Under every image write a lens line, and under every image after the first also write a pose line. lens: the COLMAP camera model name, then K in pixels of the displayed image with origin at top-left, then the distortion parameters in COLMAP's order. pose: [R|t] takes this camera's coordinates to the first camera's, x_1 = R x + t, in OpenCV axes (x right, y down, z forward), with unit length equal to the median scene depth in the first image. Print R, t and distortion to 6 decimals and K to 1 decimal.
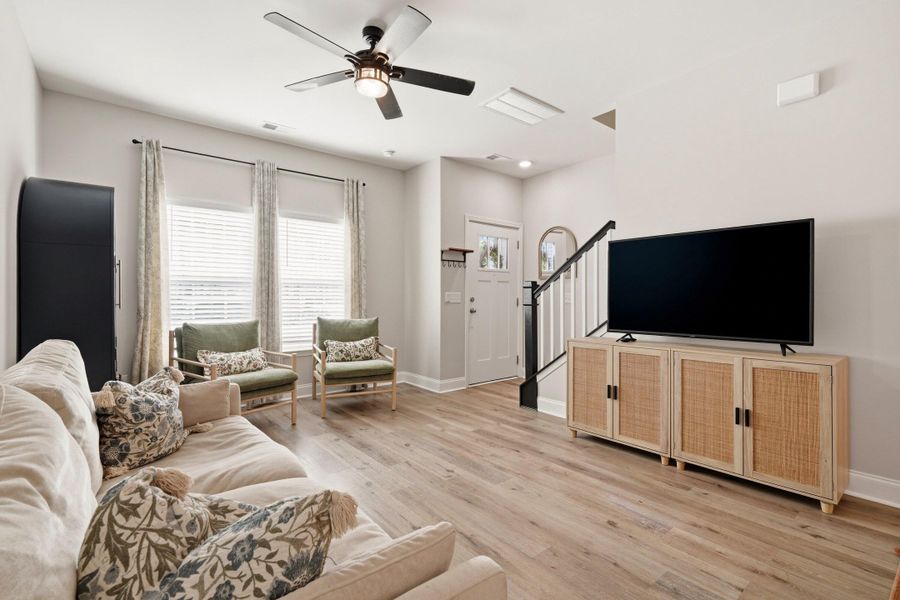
lens RADIAL K [[419.2, 0, 454.2], [0, 419.2, 300.1], [0, 0, 1]] dist [0.006324, 0.001366]
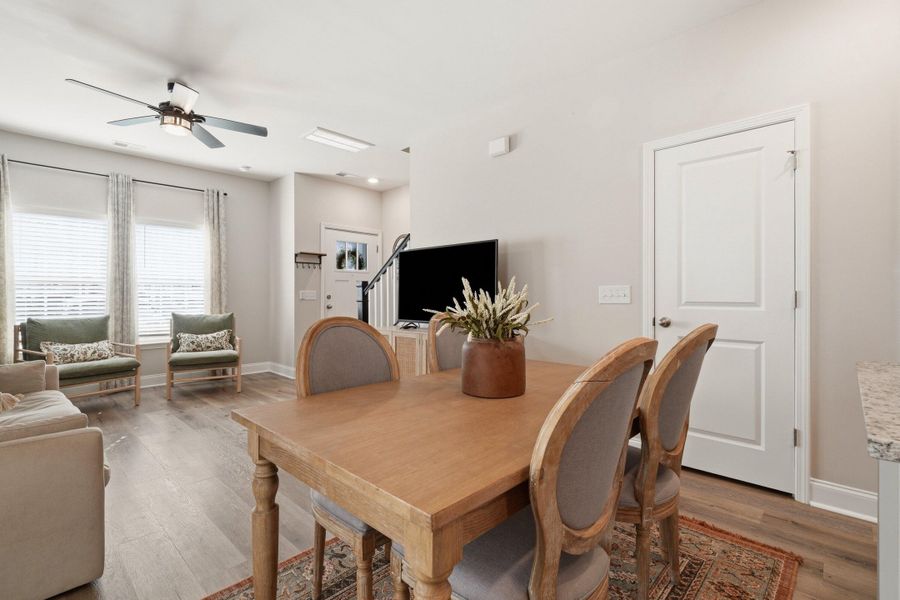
lens RADIAL K [[419.2, 0, 446.3], [0, 419.2, 295.7], [0, 0, 1]] dist [0.006324, 0.001366]
pose [[0.992148, -0.003021, 0.125032, 0.271606], [0.003837, 0.999973, -0.006285, 0.004876], [-0.125010, 0.006716, 0.992133, -0.217420]]
